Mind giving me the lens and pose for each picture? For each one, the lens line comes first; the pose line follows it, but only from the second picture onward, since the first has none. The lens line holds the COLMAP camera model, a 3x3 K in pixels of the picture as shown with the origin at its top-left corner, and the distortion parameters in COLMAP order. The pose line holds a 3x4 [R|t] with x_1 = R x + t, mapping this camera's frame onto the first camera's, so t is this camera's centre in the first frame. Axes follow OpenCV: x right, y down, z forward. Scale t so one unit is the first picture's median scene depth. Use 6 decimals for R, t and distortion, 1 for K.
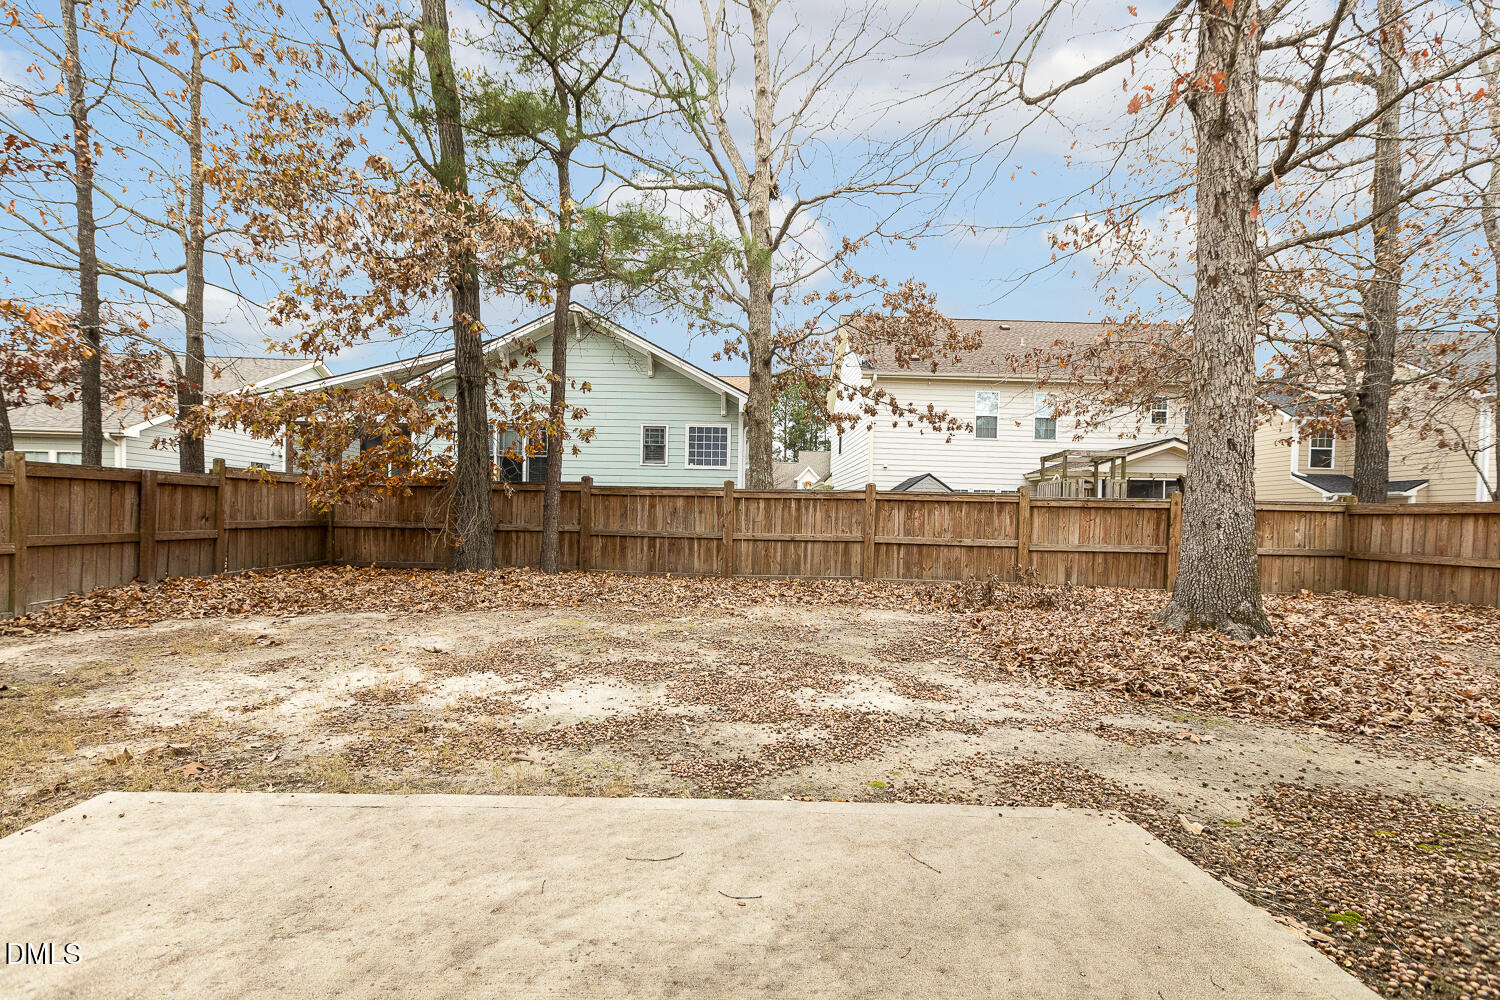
lens RADIAL K [[675.0, 0, 748.3], [0, 675.0, 520.2], [0, 0, 1]] dist [0.002976, 0.000358]
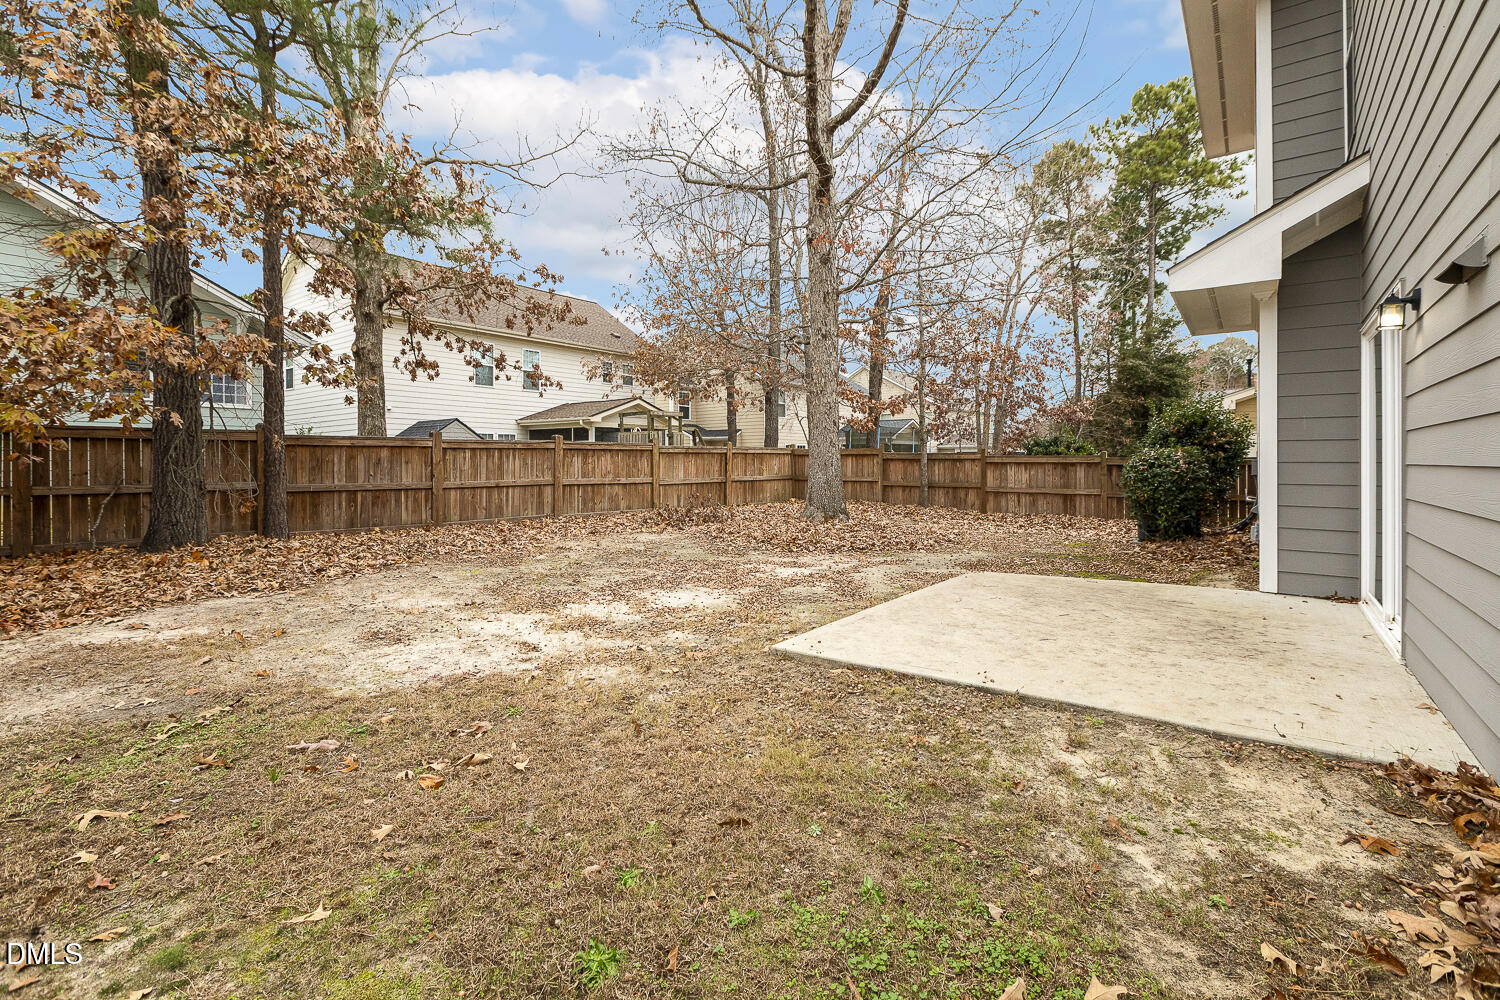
lens RADIAL K [[687.9, 0, 752.4], [0, 687.9, 456.9], [0, 0, 1]] dist [0.000582, 0.000124]
pose [[0.612198, -0.018172, 0.790496, -0.572910], [0.019239, 0.999782, 0.008084, -0.019480], [-0.790471, 0.010260, 0.612414, -0.017071]]
